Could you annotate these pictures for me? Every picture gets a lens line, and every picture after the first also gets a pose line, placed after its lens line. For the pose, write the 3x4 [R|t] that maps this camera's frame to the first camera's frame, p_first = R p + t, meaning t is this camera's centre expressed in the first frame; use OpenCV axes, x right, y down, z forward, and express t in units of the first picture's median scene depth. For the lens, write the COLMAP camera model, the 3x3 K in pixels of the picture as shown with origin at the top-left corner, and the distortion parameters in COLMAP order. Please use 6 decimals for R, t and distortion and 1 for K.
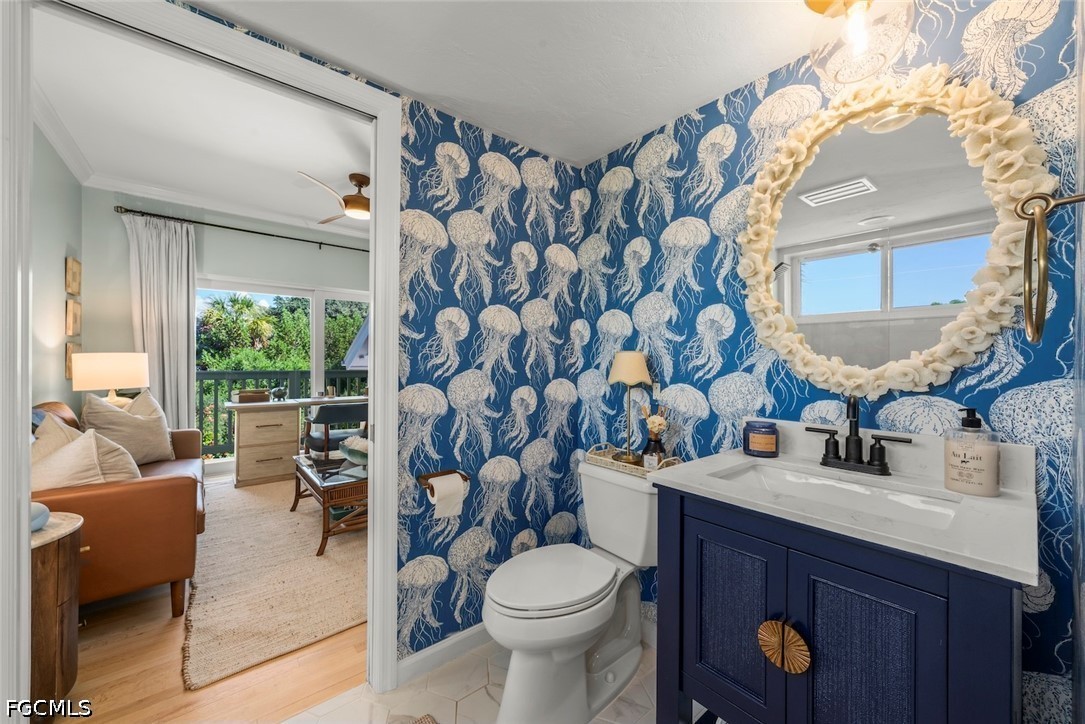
lens RADIAL K [[412.5, 0, 542.5], [0, 412.5, 364.3], [0, 0, 1]] dist [0.000528, -0.000277]
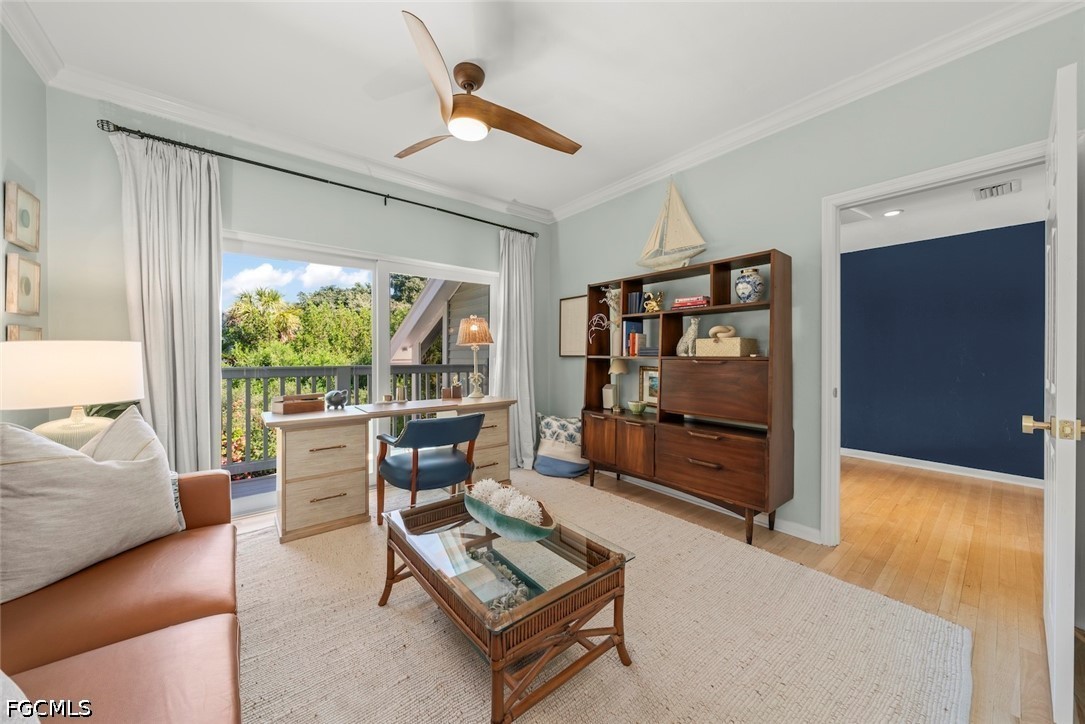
lens RADIAL K [[387.0, 0, 543.7], [0, 387.0, 356.7], [0, 0, 1]] dist [-0.003196, 0.000246]
pose [[0.999969, -0.004316, -0.006658, -0.297248], [0.004324, 0.999990, 0.001224, -0.003172], [0.006653, -0.001253, 0.999977, 0.357811]]
